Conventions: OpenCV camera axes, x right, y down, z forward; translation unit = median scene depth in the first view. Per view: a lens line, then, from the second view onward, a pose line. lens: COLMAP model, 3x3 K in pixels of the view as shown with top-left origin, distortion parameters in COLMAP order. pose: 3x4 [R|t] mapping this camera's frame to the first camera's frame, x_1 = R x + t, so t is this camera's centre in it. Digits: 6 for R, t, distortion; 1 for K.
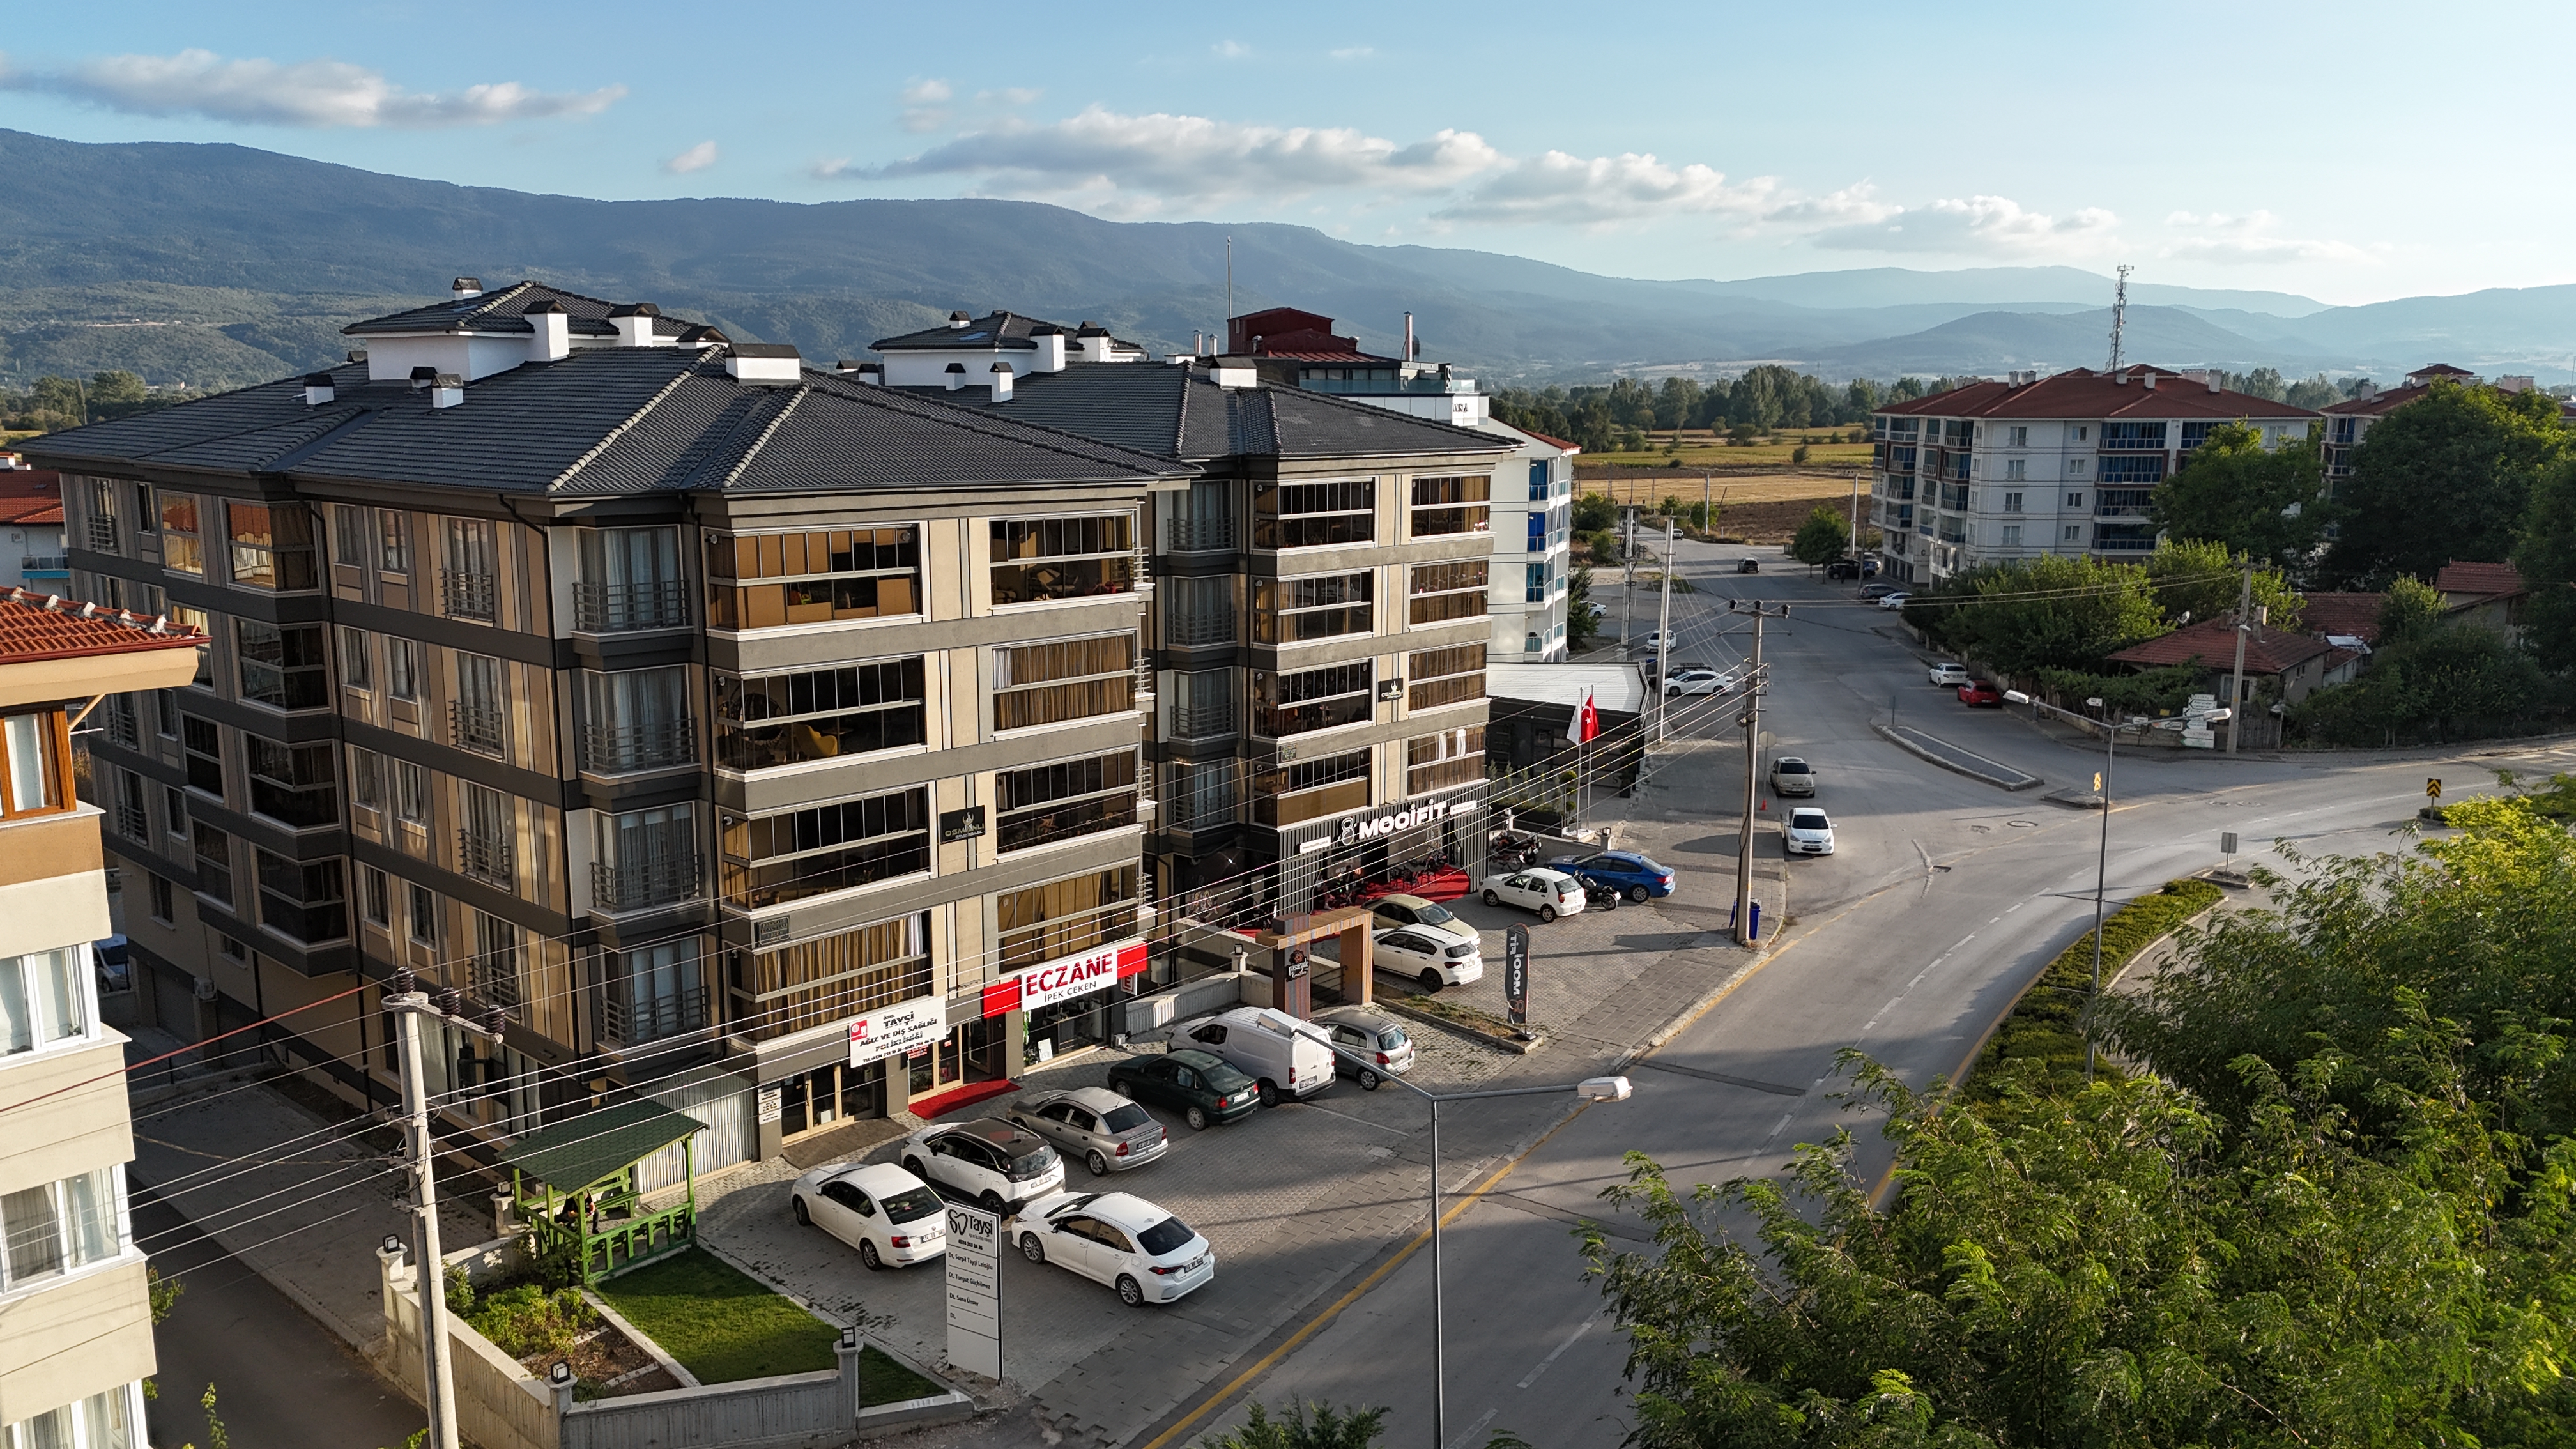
lens RADIAL K [[1887.7, 0, 1294.1], [0, 1887.7, 720.2], [0, 0, 1]] dist [0.084725, -0.085517]
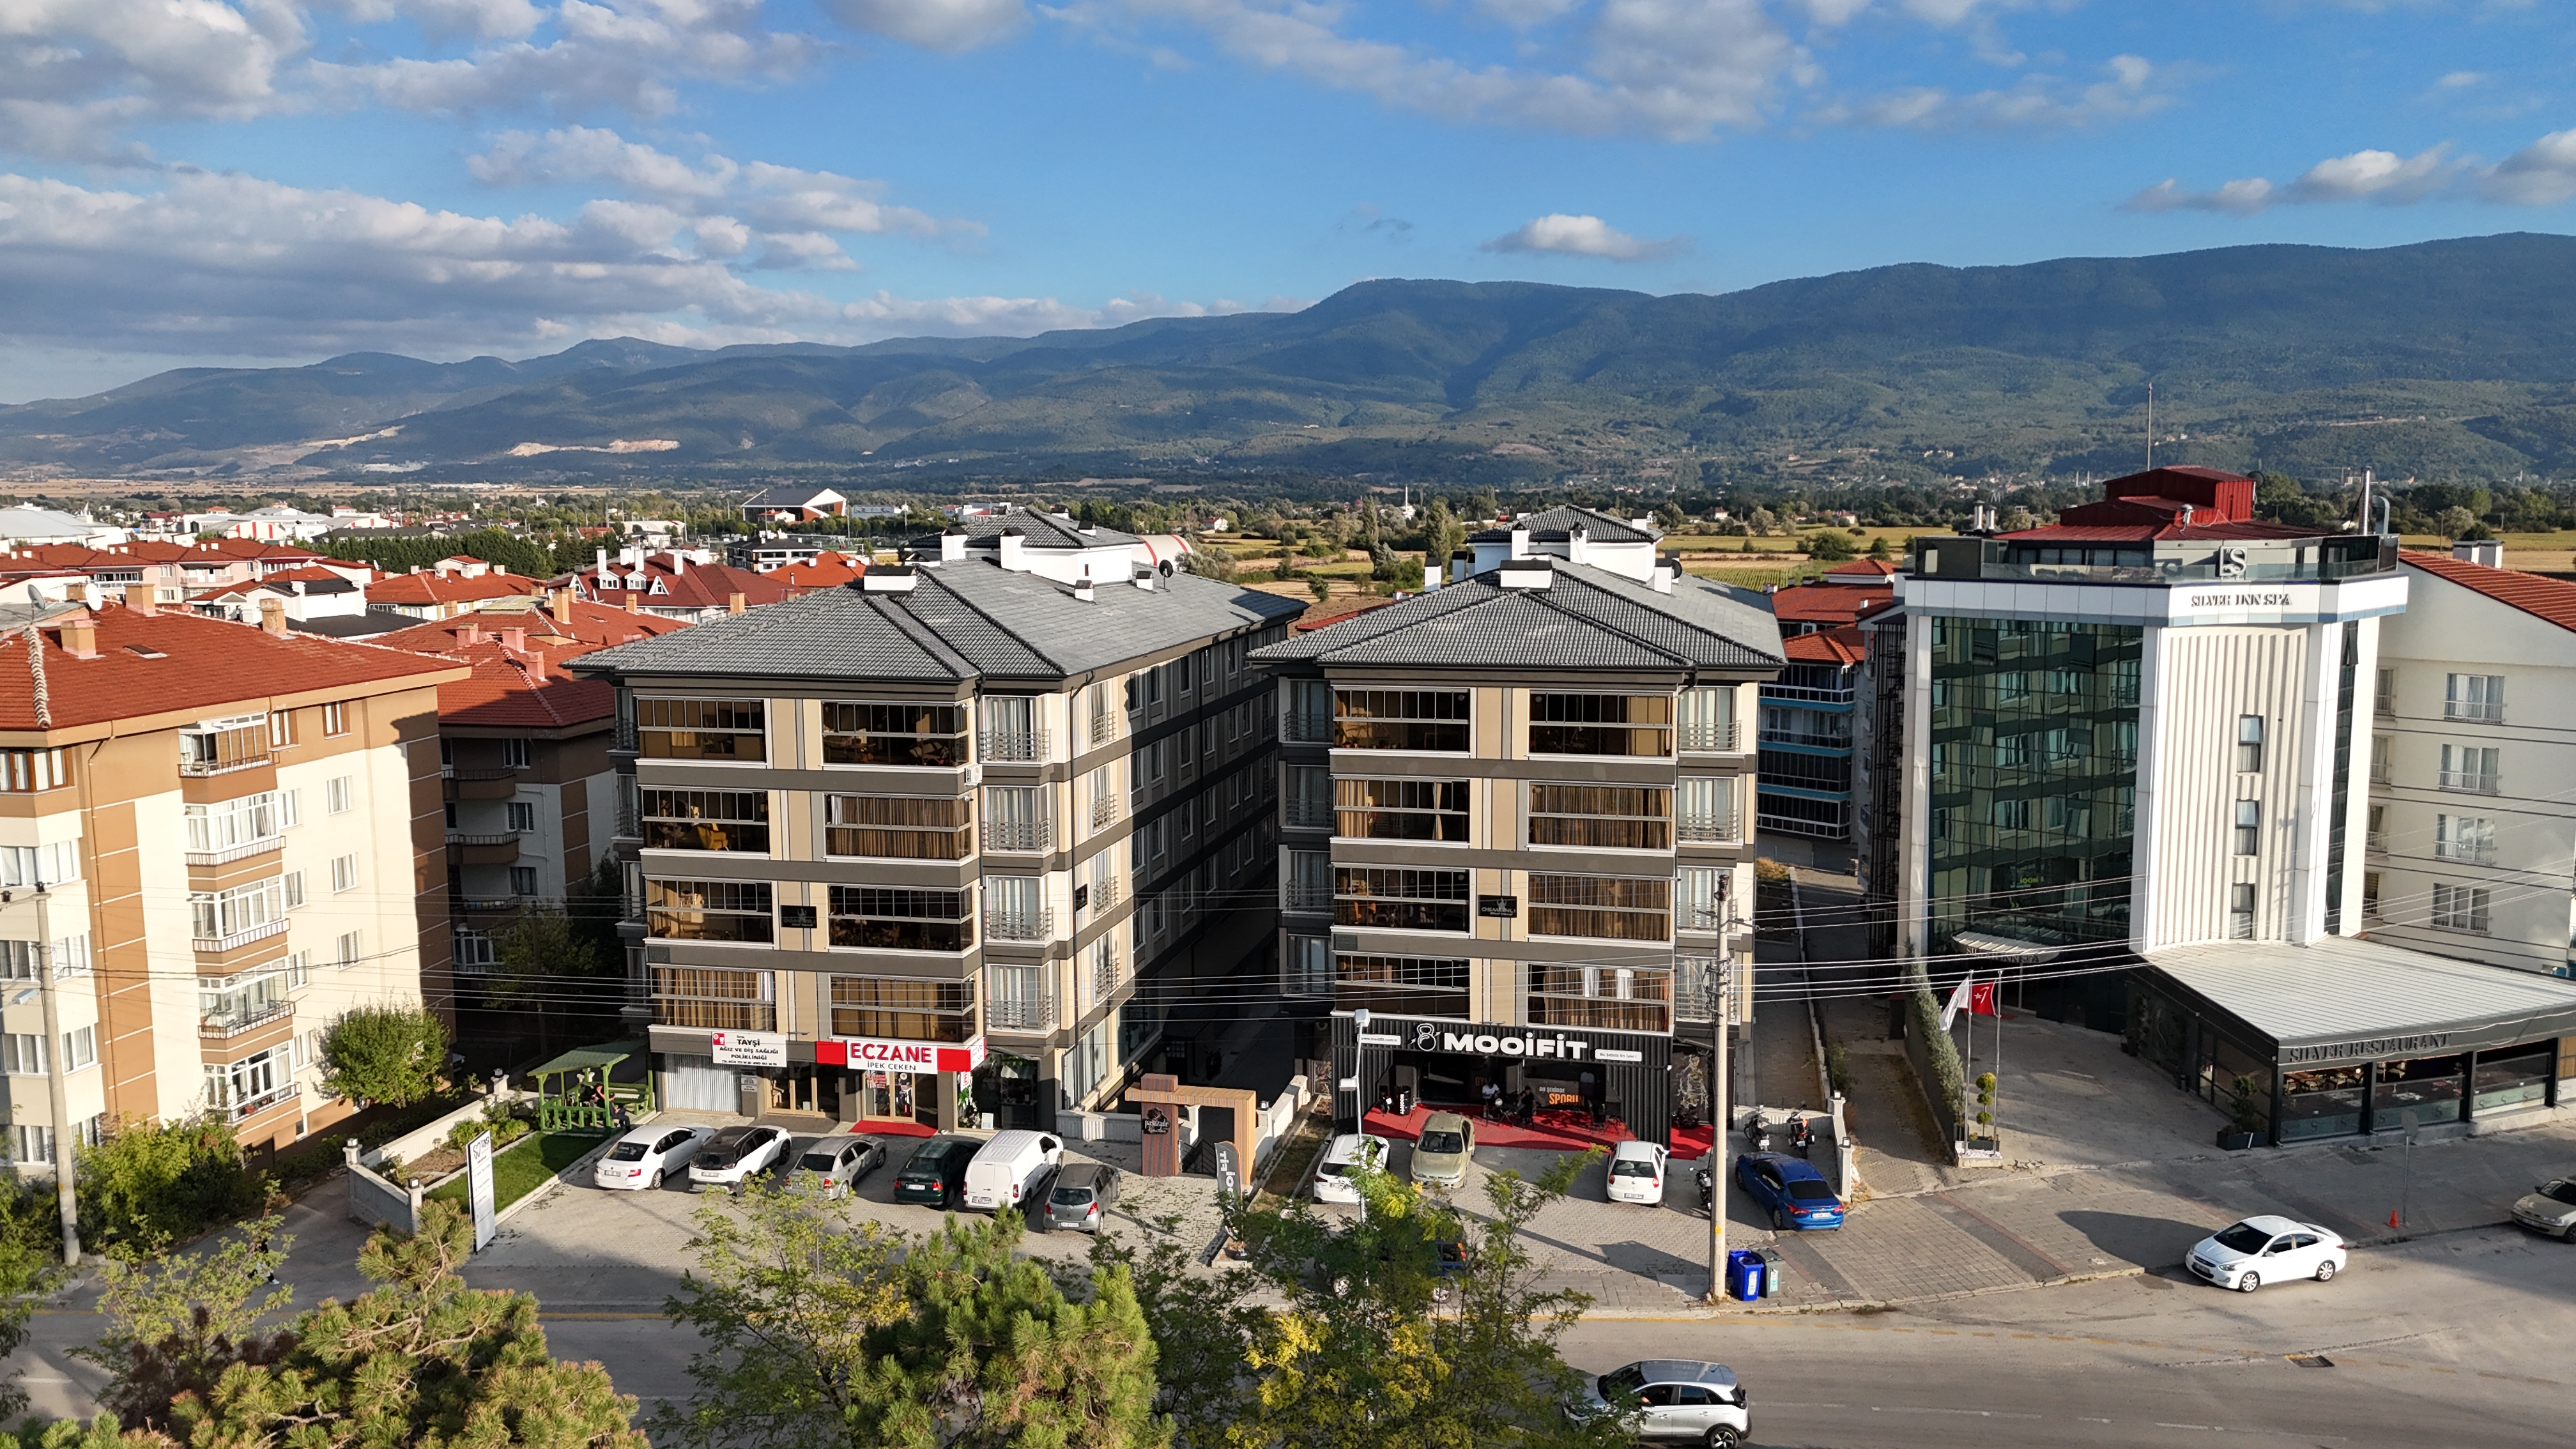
lens RADIAL K [[1887.7, 0, 1292.6], [0, 1887.7, 725.7], [0, 0, 1]] dist [0.084725, -0.085517]
pose [[0.496477, 0.102437, -0.861984, 0.893797], [-0.140902, 0.989354, 0.036418, -0.139075], [0.856538, 0.103374, 0.505625, 0.443462]]
